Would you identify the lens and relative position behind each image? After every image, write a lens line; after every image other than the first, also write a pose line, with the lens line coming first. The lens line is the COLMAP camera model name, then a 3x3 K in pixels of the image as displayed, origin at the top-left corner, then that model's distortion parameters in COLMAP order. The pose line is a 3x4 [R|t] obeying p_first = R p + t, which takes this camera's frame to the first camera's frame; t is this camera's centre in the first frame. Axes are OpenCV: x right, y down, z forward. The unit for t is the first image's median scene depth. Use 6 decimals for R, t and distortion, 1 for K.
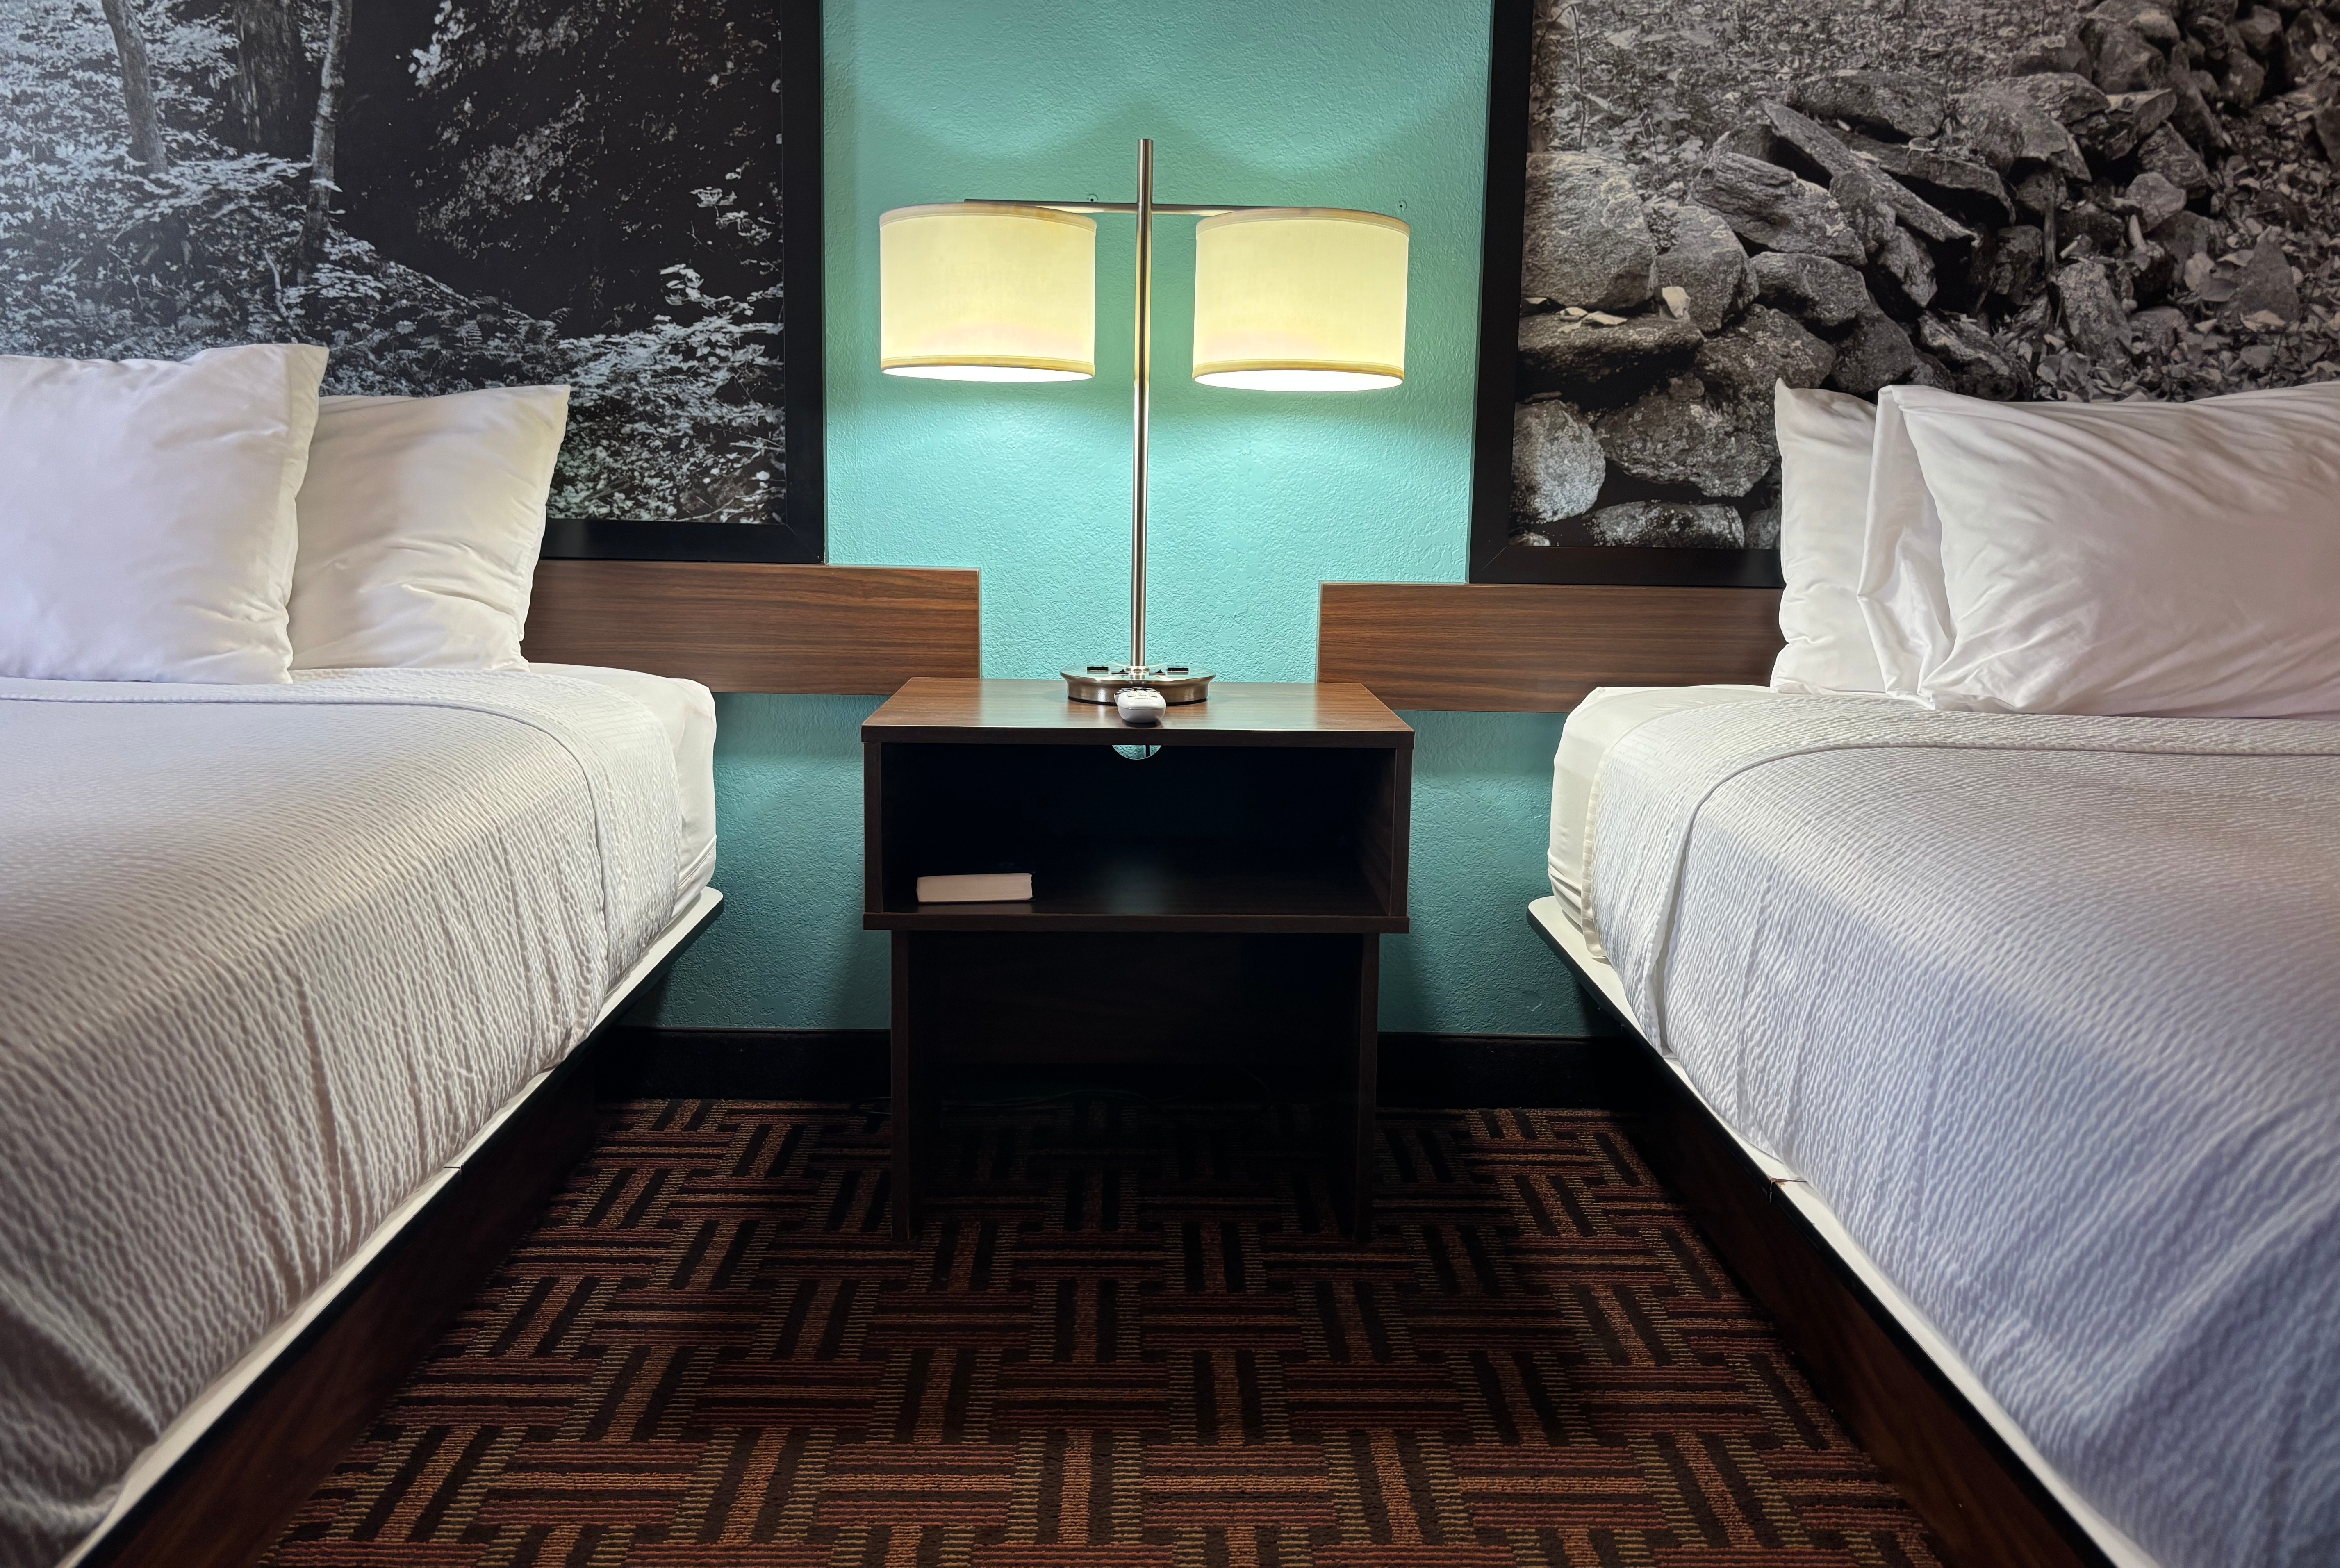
lens RADIAL K [[1945.1, 0, 1149.3], [0, 1945.1, 713.8], [0, 0, 1]] dist [0.028206, -0.005406]
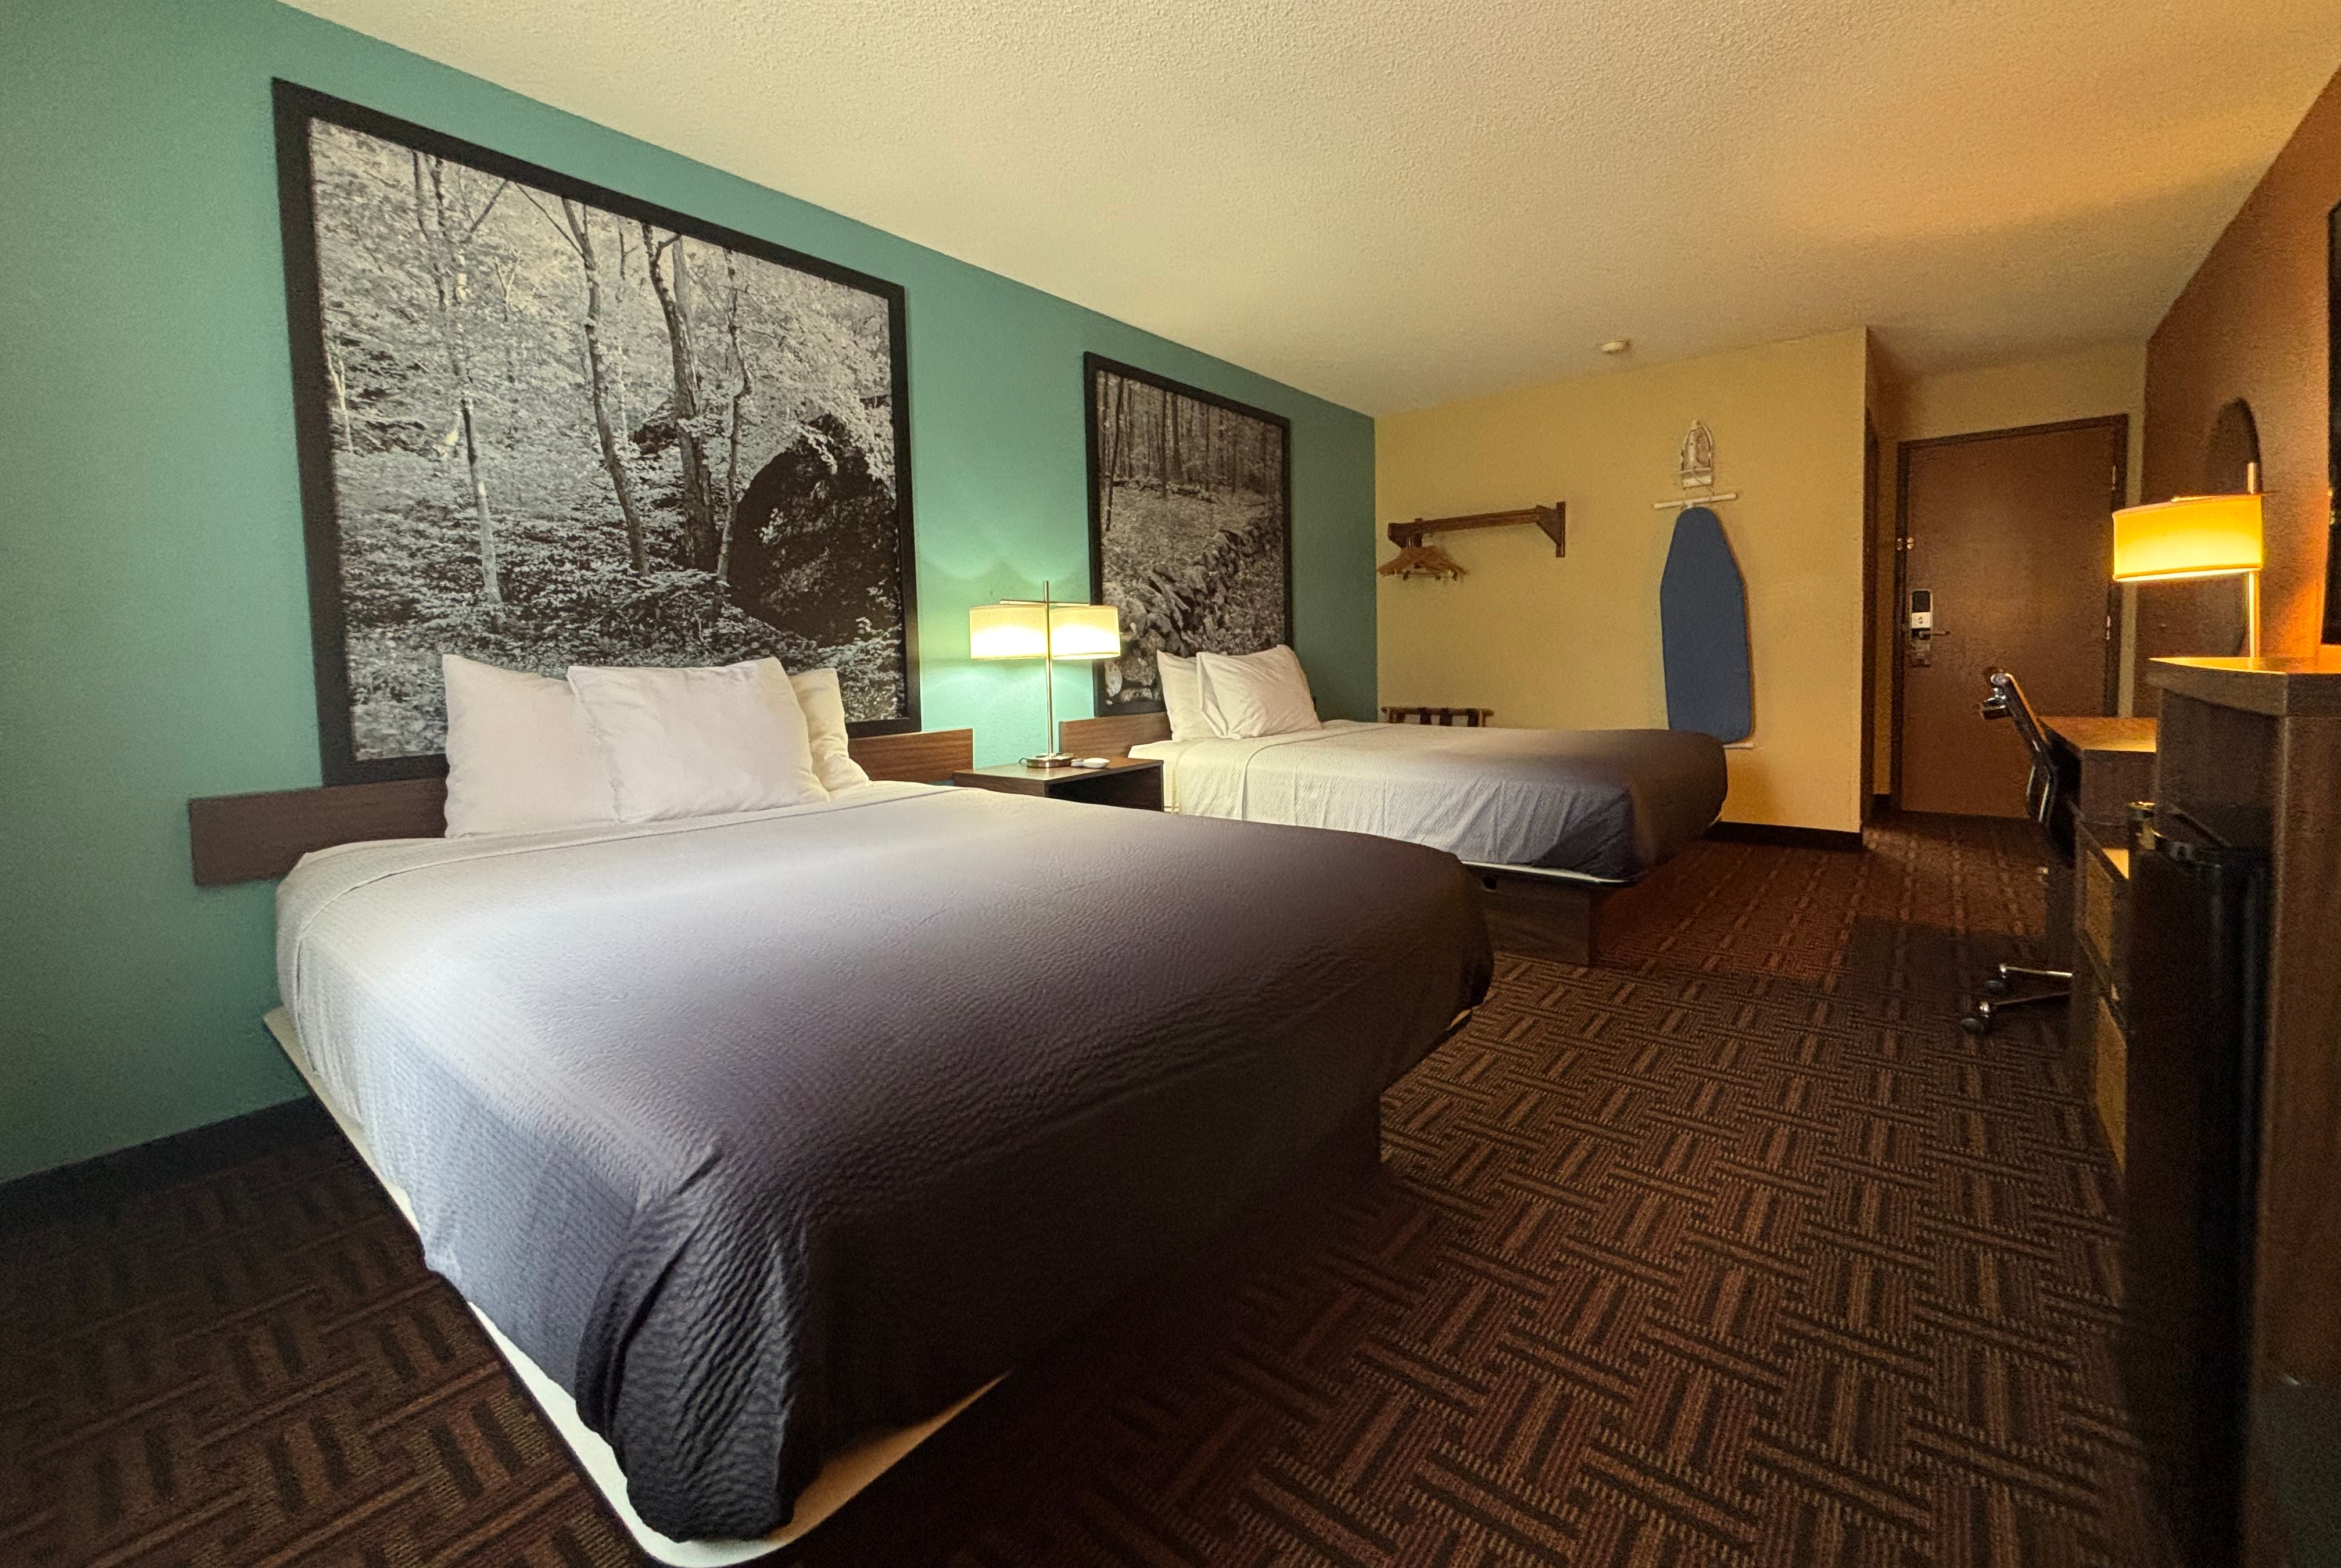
lens RADIAL K [[939.5, 0, 1159.0], [0, 939.5, 692.8], [0, 0, 1]] dist [0.003701, -0.001301]
pose [[0.651857, -0.063672, 0.755664, -0.900572], [0.138680, 0.989674, -0.036240, -0.039630], [-0.745554, 0.128419, 0.653956, -0.049586]]
